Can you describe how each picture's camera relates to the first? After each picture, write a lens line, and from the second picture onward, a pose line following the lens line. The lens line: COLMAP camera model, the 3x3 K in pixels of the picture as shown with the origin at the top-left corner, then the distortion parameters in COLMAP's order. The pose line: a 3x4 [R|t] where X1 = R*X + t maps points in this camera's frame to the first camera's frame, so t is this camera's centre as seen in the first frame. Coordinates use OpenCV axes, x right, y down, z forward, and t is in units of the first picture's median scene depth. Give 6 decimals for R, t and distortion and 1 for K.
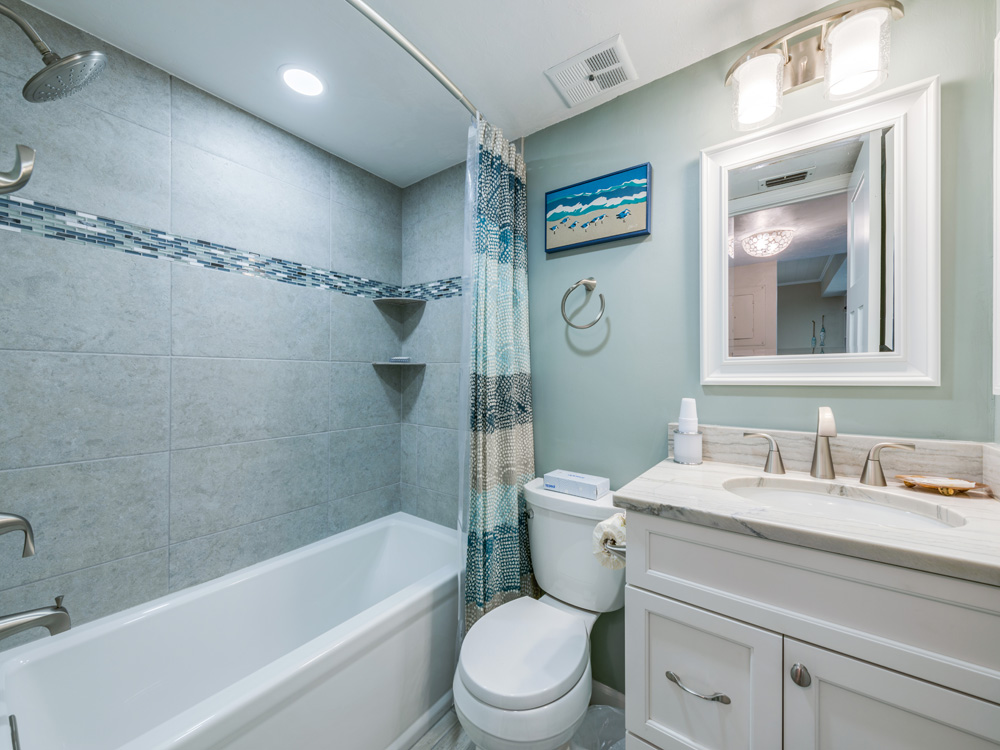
lens RADIAL K [[390.3, 0, 501.7], [0, 390.3, 379.0], [0, 0, 1]] dist [0.006418, -0.000810]
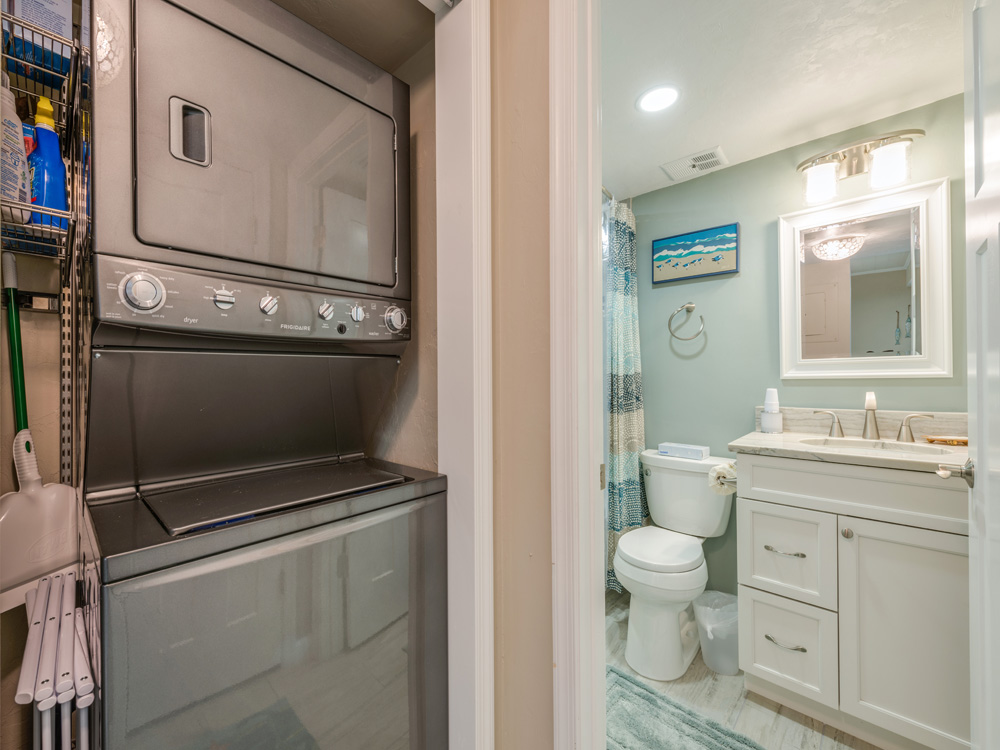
lens RADIAL K [[390.3, 0, 495.4], [0, 390.3, 379.4], [0, 0, 1]] dist [0.006418, -0.000810]
pose [[0.990997, -0.013902, -0.133161, -0.346337], [0.014429, 0.999891, 0.002998, -0.003406], [0.133105, -0.004892, 0.991090, -0.579412]]
